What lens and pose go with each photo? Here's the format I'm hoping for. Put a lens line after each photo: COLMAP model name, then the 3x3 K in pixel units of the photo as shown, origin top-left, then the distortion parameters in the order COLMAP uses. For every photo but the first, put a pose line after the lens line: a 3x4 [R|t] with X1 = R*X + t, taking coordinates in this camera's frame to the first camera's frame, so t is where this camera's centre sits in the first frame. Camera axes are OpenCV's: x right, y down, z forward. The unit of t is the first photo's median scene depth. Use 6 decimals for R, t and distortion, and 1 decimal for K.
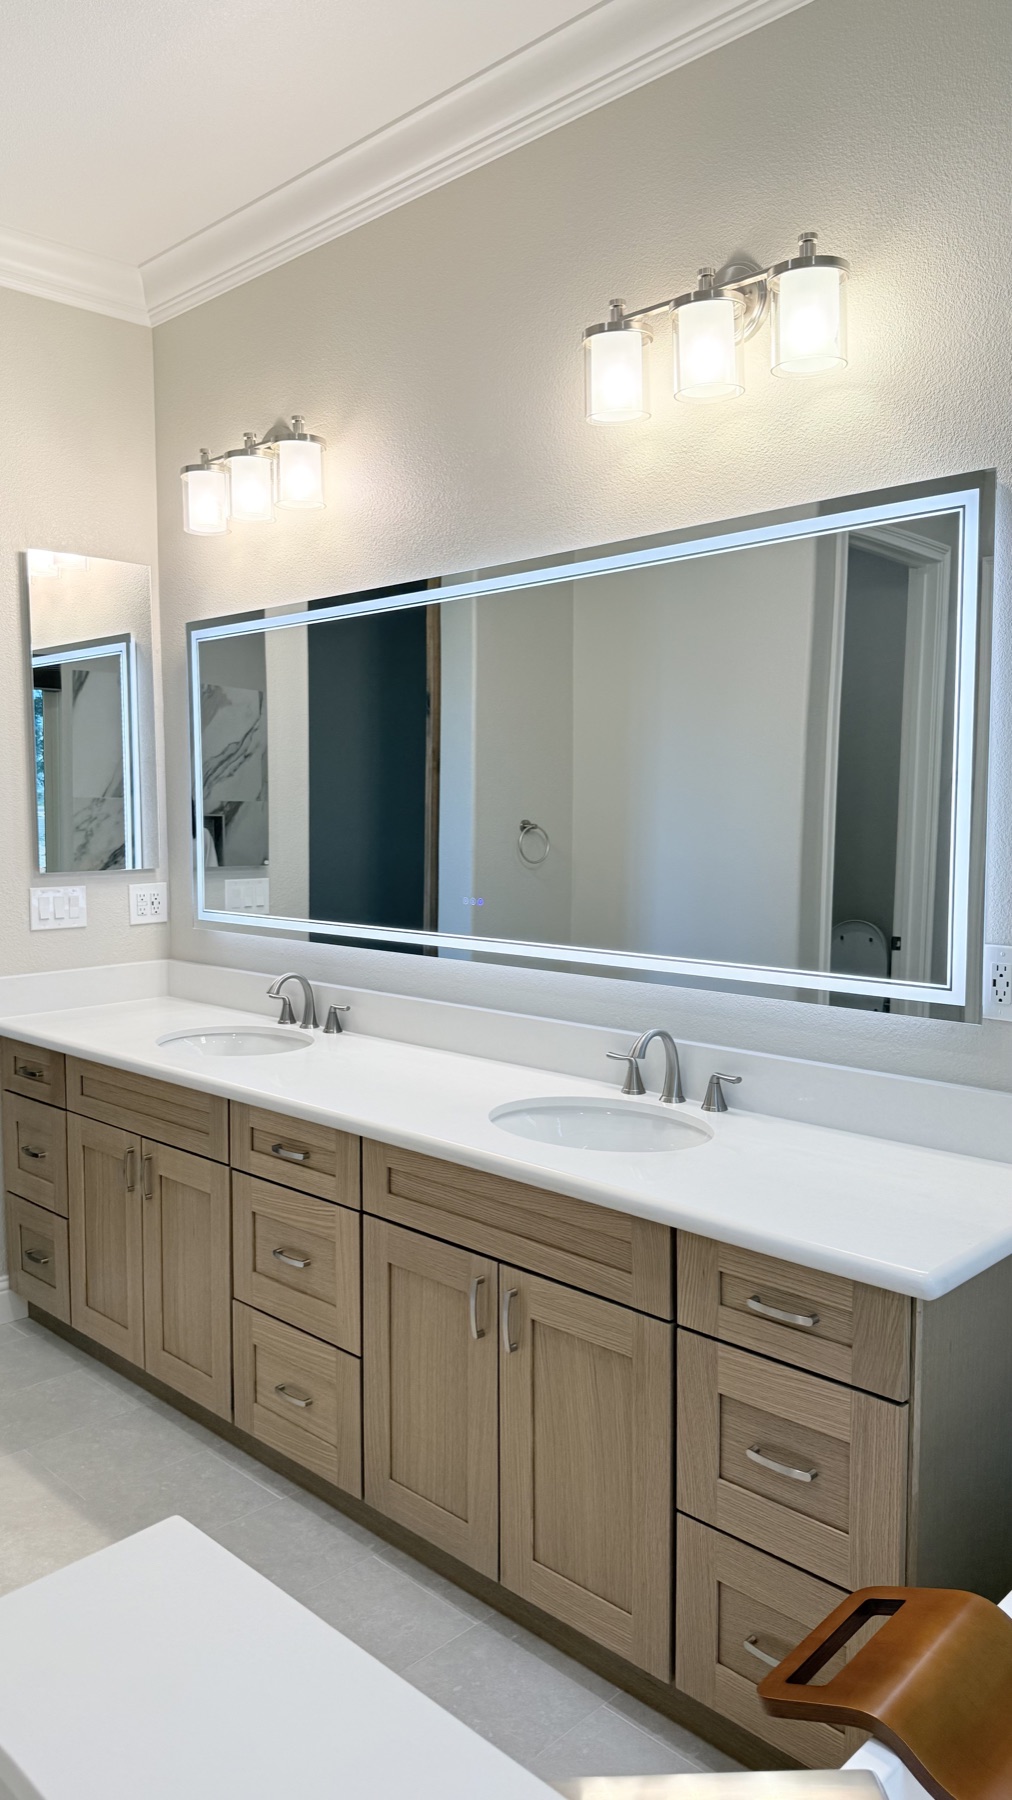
lens RADIAL K [[1302.0, 0, 500.8], [0, 1302.0, 895.4], [0, 0, 1]] dist [0.129806, -0.193570]
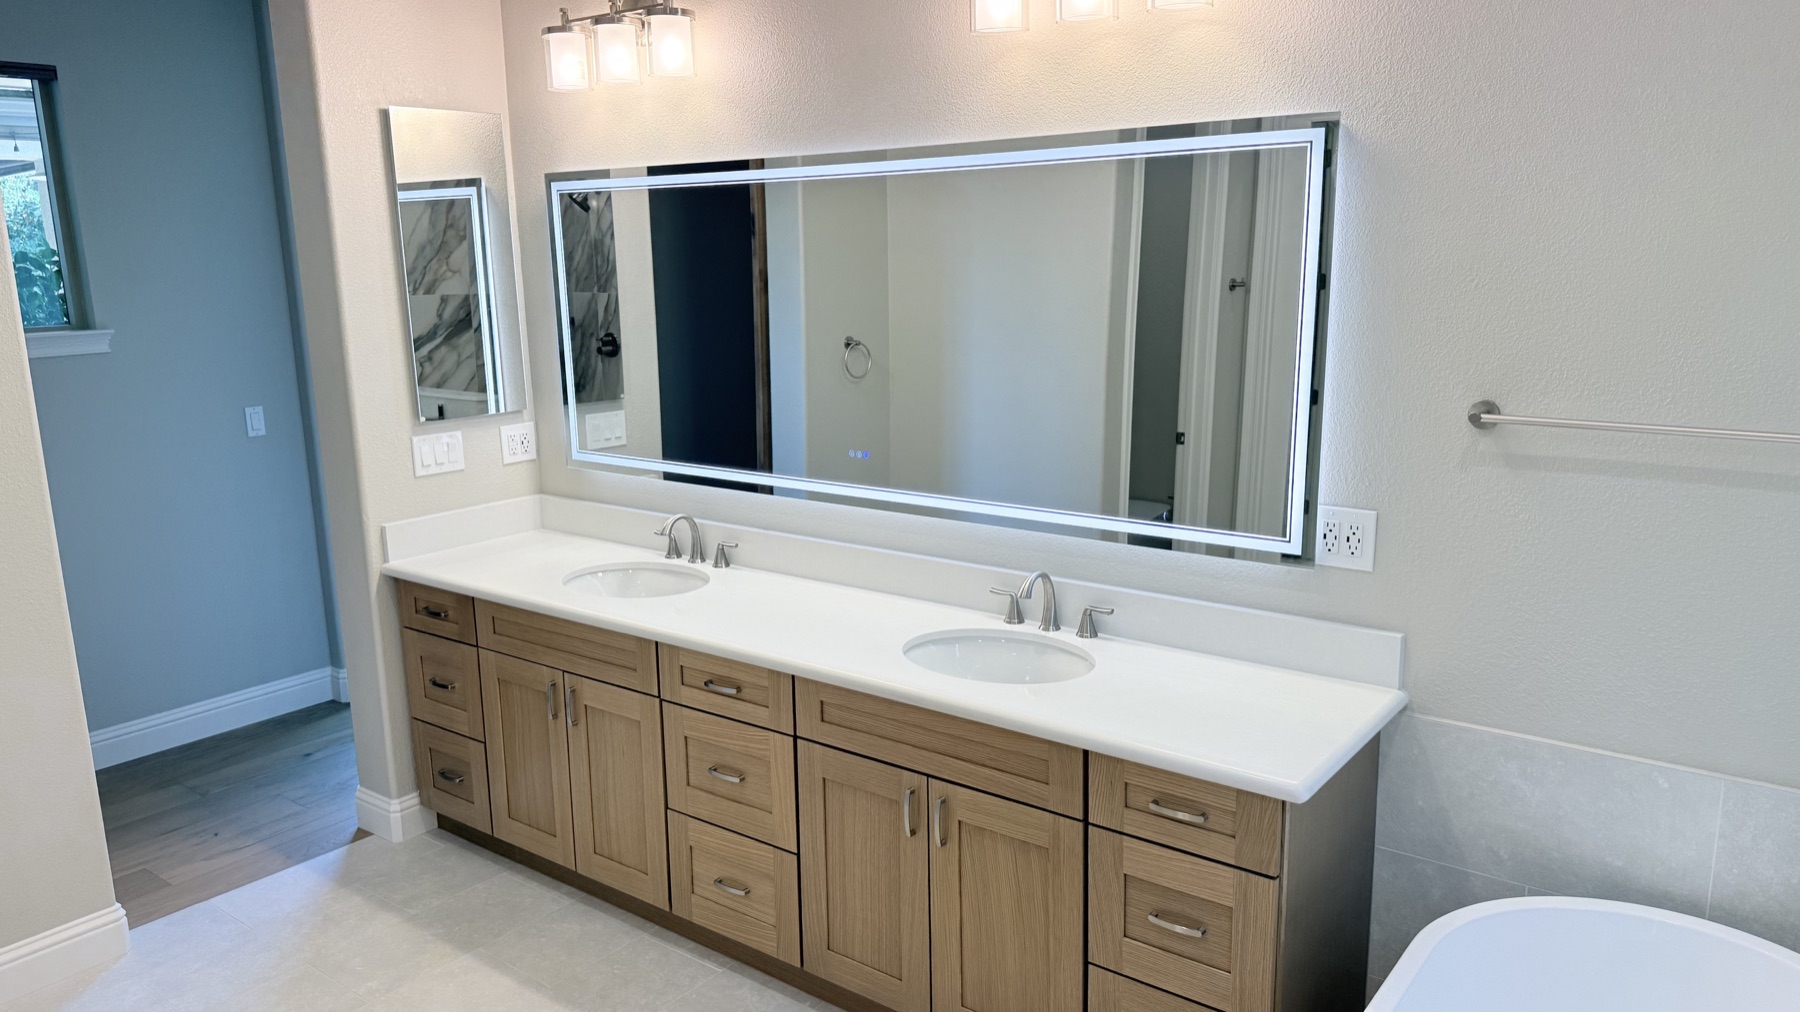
lens RADIAL K [[1316.6, 0, 898.6], [0, 1316.6, 509.8], [0, 0, 1]] dist [0.161469, -0.201109]
pose [[0.992563, -0.039730, 0.115069, -0.136171], [0.024930, 0.991549, 0.127313, -0.104678], [-0.119155, -0.123497, 0.985165, -0.149622]]
